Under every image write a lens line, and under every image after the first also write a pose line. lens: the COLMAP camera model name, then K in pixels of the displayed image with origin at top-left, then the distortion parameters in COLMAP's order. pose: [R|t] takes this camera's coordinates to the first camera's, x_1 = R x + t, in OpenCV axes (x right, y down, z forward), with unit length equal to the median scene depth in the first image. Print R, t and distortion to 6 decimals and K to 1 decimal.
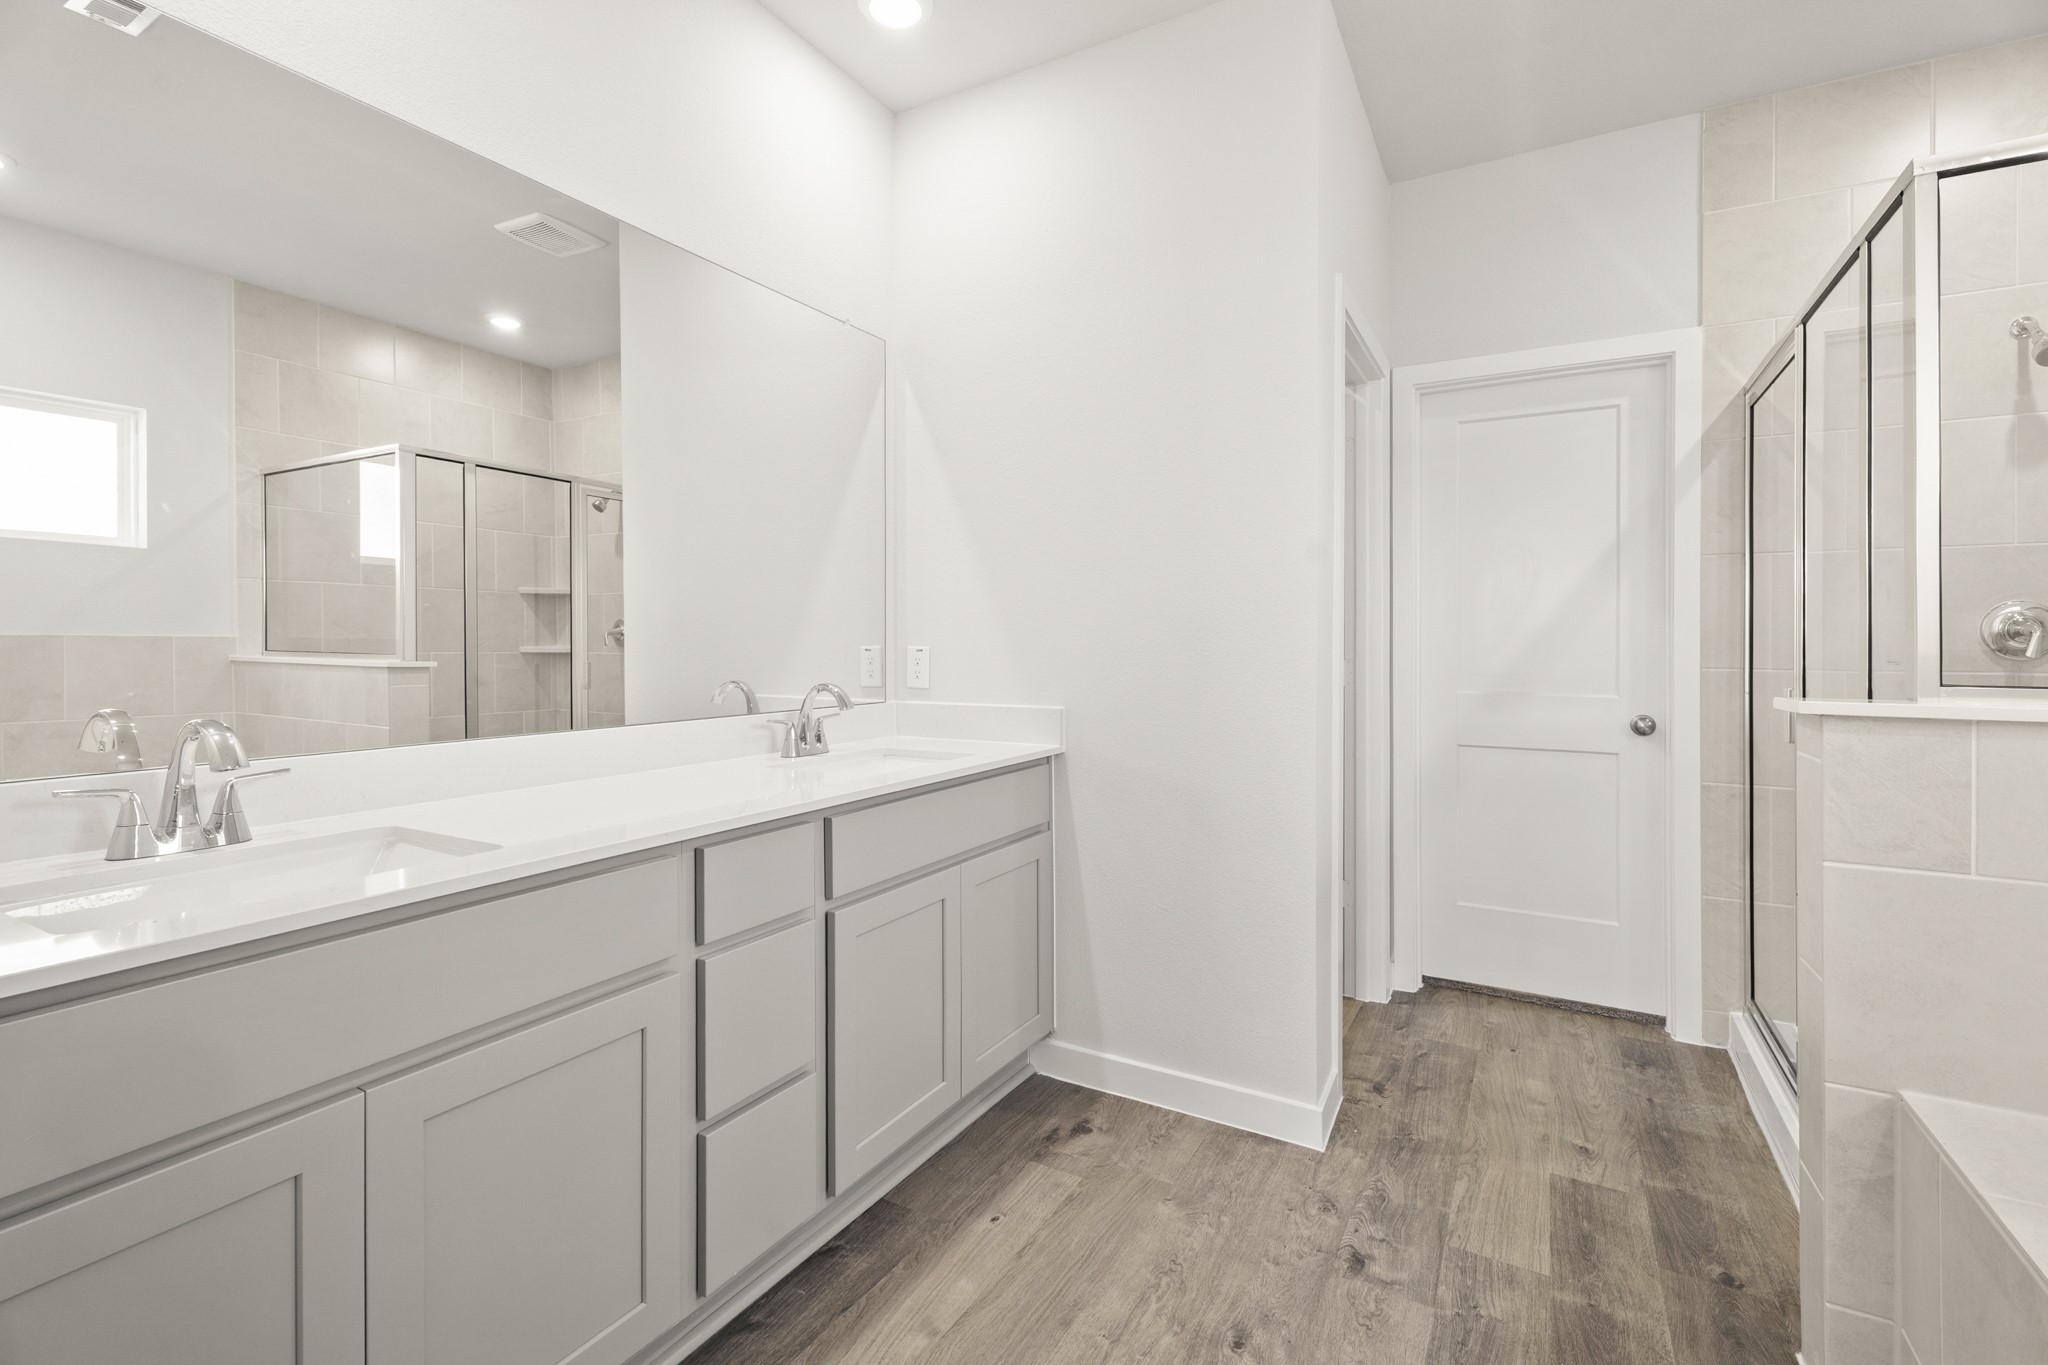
lens RADIAL K [[916.7, 0, 983.9], [0, 916.7, 648.7], [0, 0, 1]] dist [-0.000366, 0.001001]
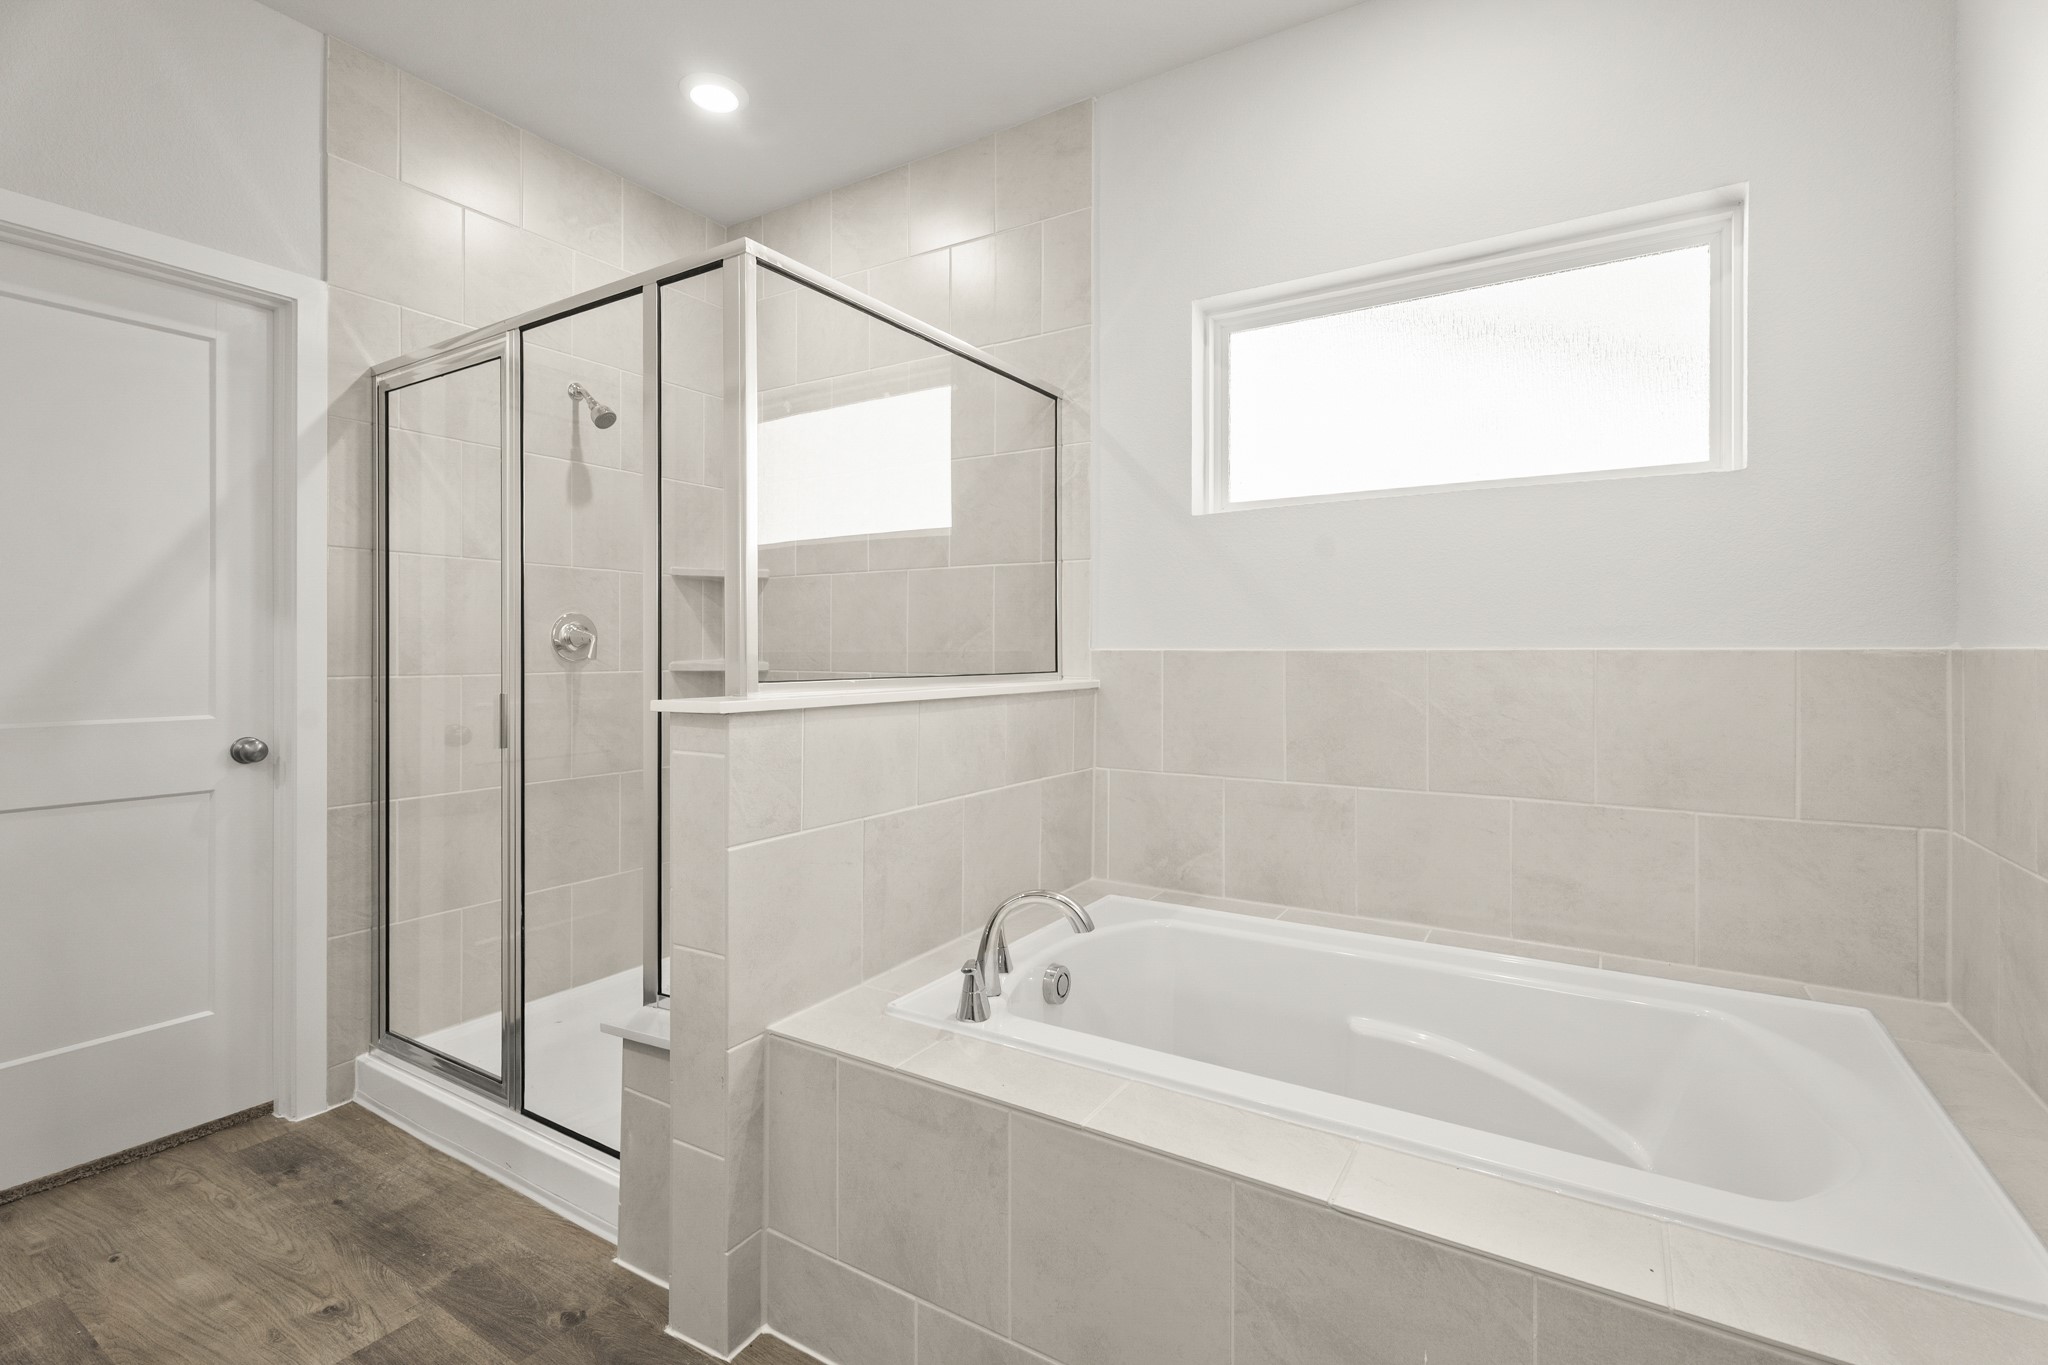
lens RADIAL K [[924.6, 0, 1026.7], [0, 924.6, 650.1], [0, 0, 1]] dist [0.014061, -0.006918]
pose [[0.003145, -0.002699, 0.999991, -0.102463], [0.006496, 0.999975, 0.002679, -0.001965], [-0.999974, 0.006487, 0.003163, 0.358436]]
